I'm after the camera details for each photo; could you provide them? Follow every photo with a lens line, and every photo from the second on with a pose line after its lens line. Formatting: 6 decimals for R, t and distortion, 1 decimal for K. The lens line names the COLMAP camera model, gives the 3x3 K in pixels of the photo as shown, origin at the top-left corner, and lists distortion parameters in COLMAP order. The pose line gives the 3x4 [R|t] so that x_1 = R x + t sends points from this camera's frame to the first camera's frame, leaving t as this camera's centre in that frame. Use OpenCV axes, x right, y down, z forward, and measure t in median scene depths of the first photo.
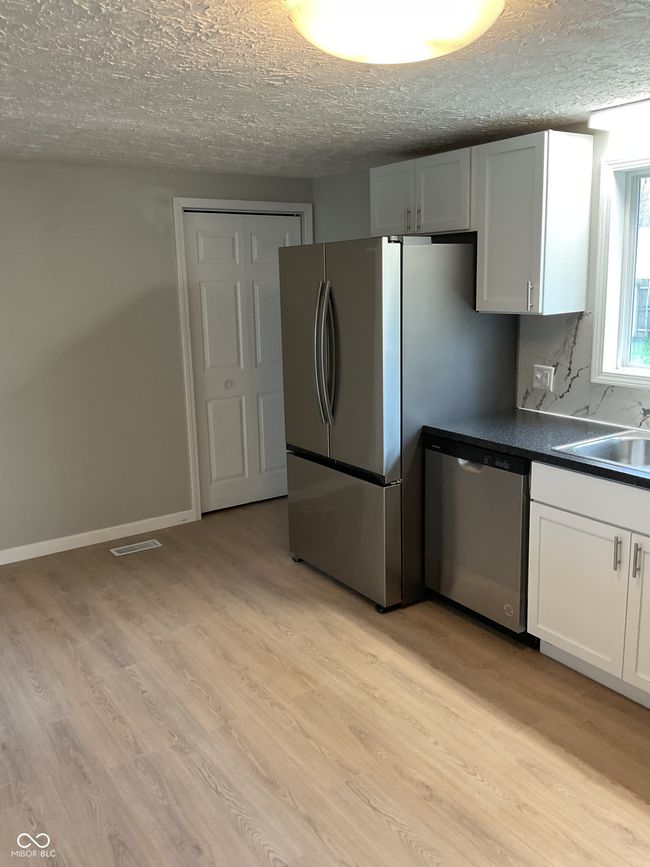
lens RADIAL K [[725.5, 0, 321.9], [0, 725.5, 432.7], [0, 0, 1]] dist [0.051248, -0.070257]
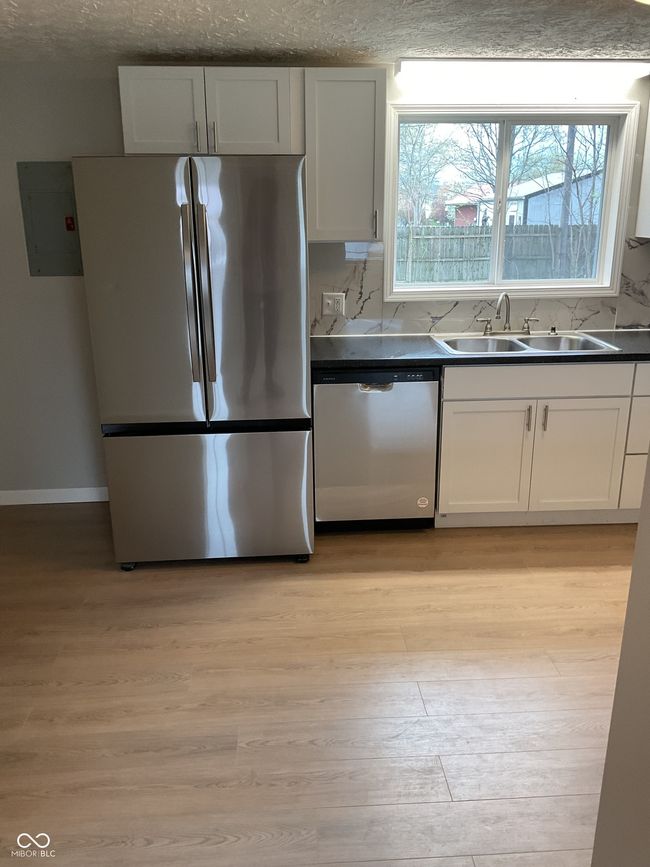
lens RADIAL K [[725.5, 0, 323.5], [0, 725.5, 429.3], [0, 0, 1]] dist [0.051248, -0.070257]
pose [[0.497284, -0.229875, 0.836580, -0.706778], [0.184007, 0.970268, 0.157231, -0.072684], [-0.847851, 0.075748, 0.524797, 0.493833]]
